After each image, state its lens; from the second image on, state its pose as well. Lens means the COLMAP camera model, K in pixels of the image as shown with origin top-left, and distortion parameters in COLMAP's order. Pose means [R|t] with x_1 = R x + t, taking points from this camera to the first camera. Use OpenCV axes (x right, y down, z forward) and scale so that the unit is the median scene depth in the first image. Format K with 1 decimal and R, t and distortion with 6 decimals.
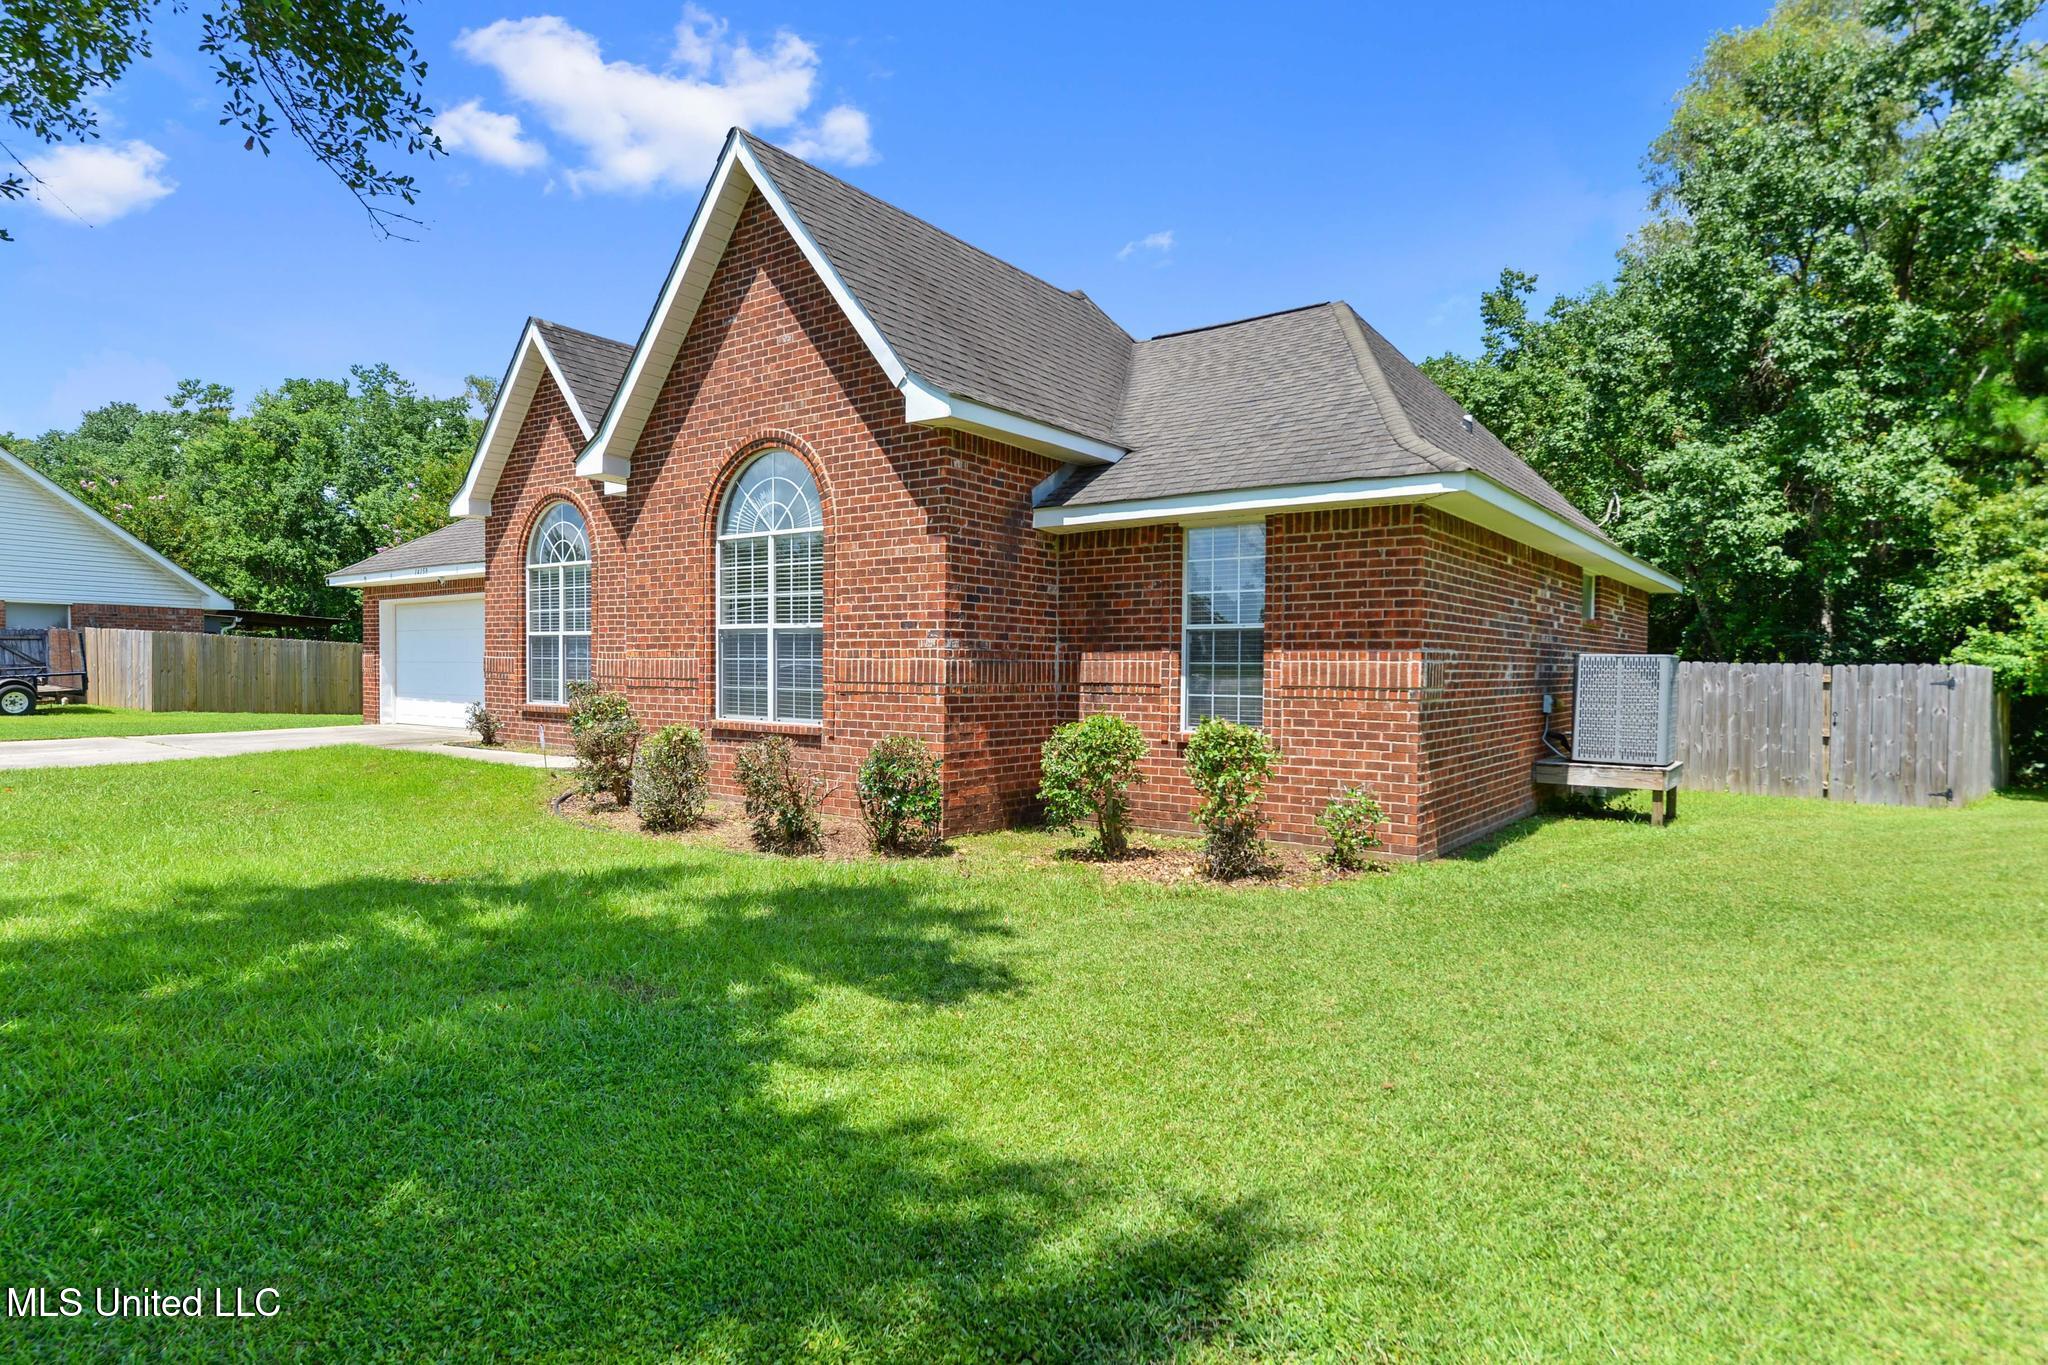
lens RADIAL K [[1100.1, 0, 1020.7], [0, 1100.1, 678.0], [0, 0, 1]] dist [0.001626, -0.000142]
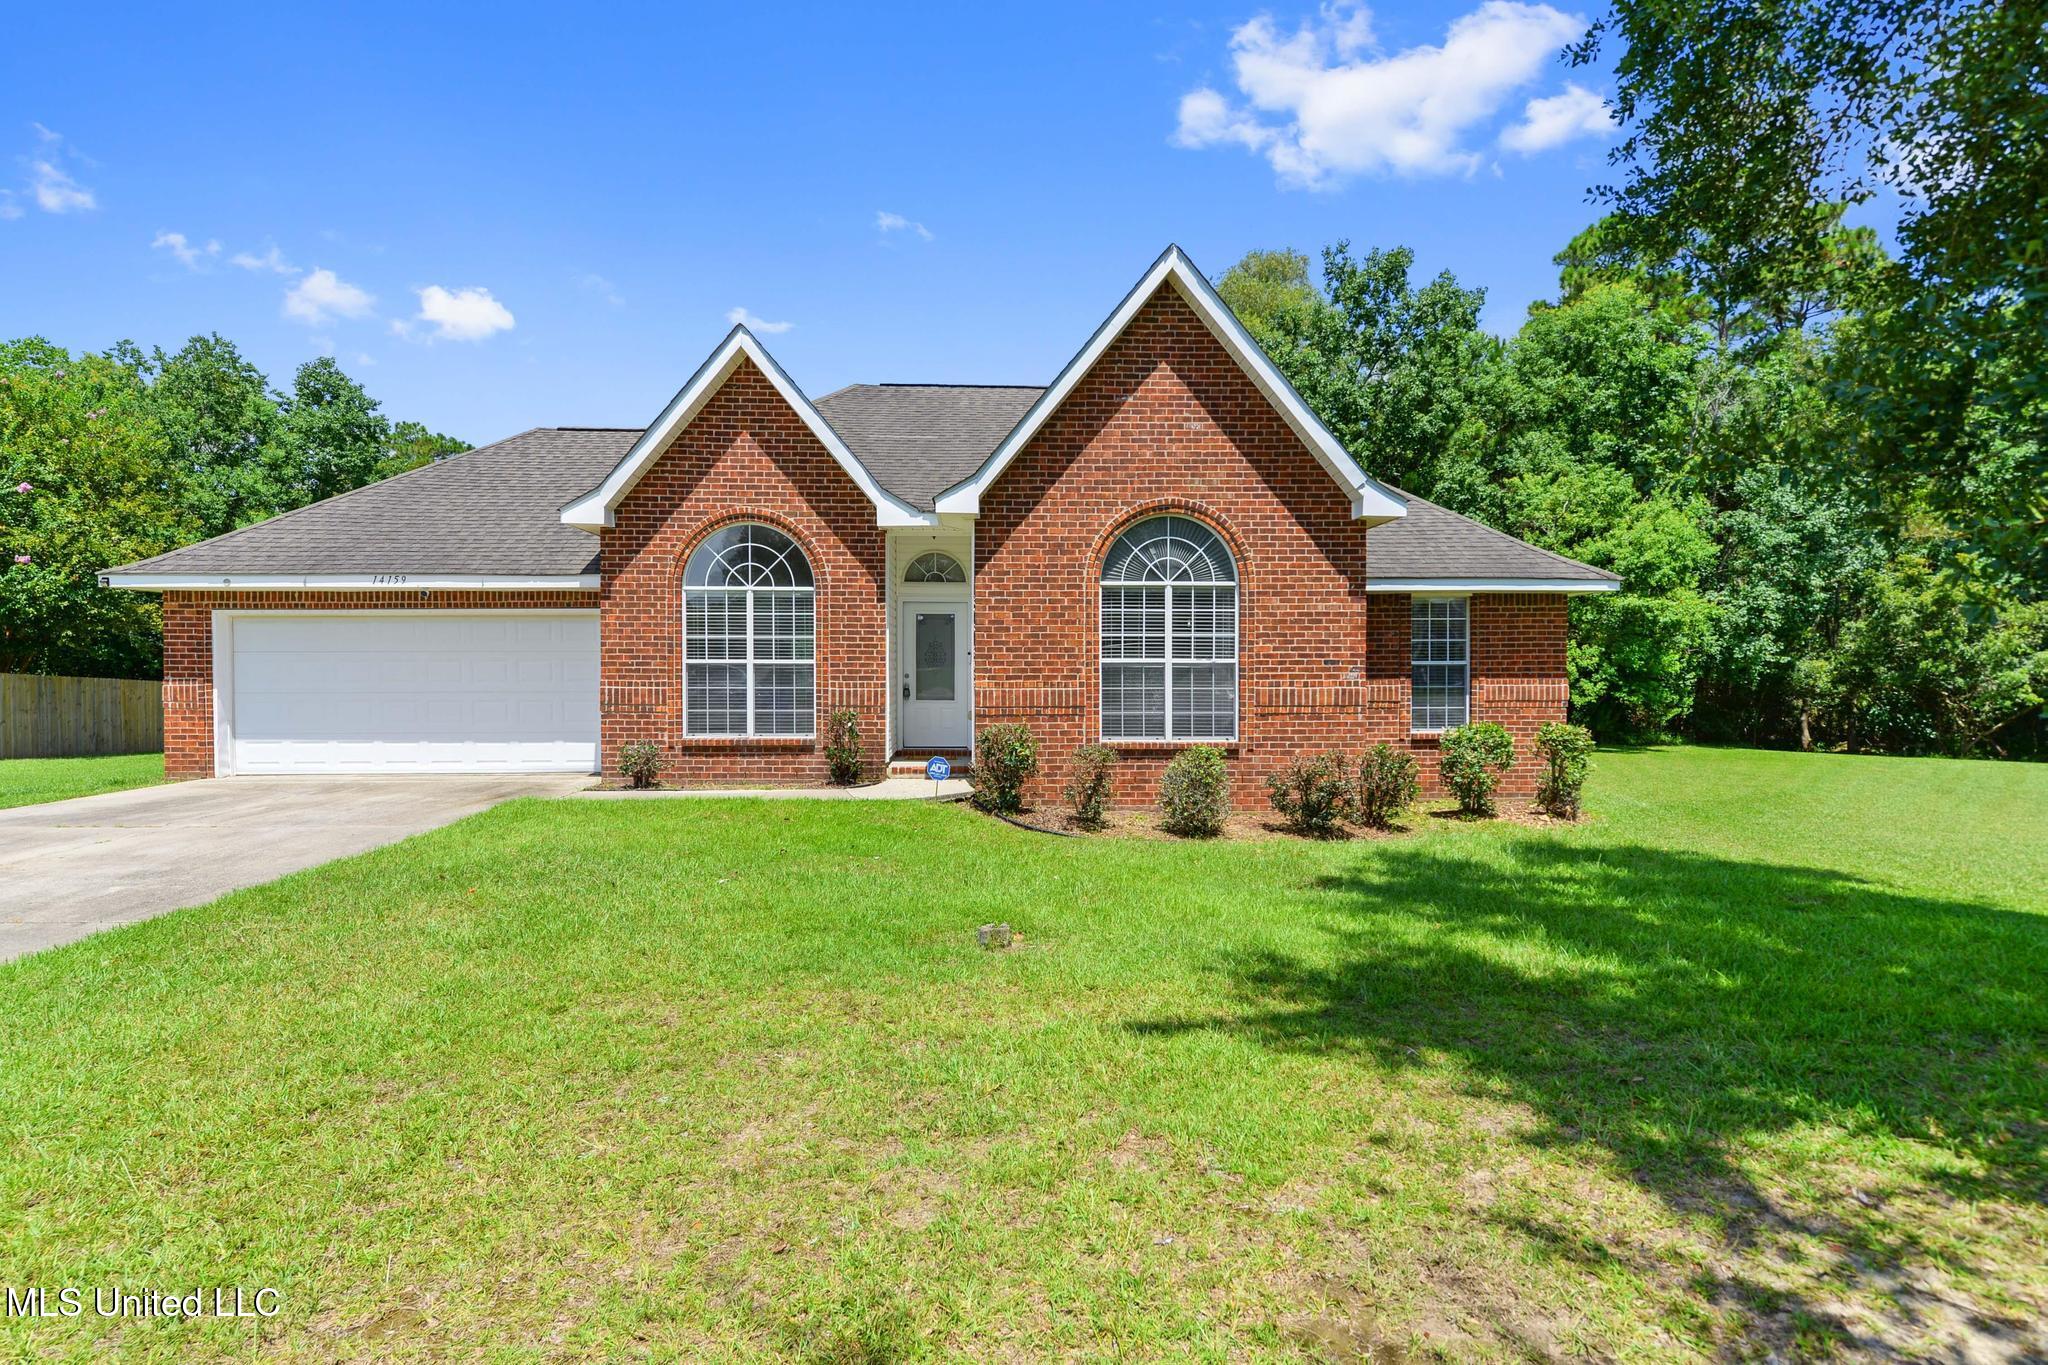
lens RADIAL K [[952.7, 0, 1028.6], [0, 952.7, 678.9], [0, 0, 1]] dist [-0.000482, -0.000010]
pose [[0.782230, -0.011563, 0.622883, -1.029083], [0.014846, 0.999890, -0.000082, -0.030666], [-0.622813, 0.009311, 0.782315, 0.292938]]
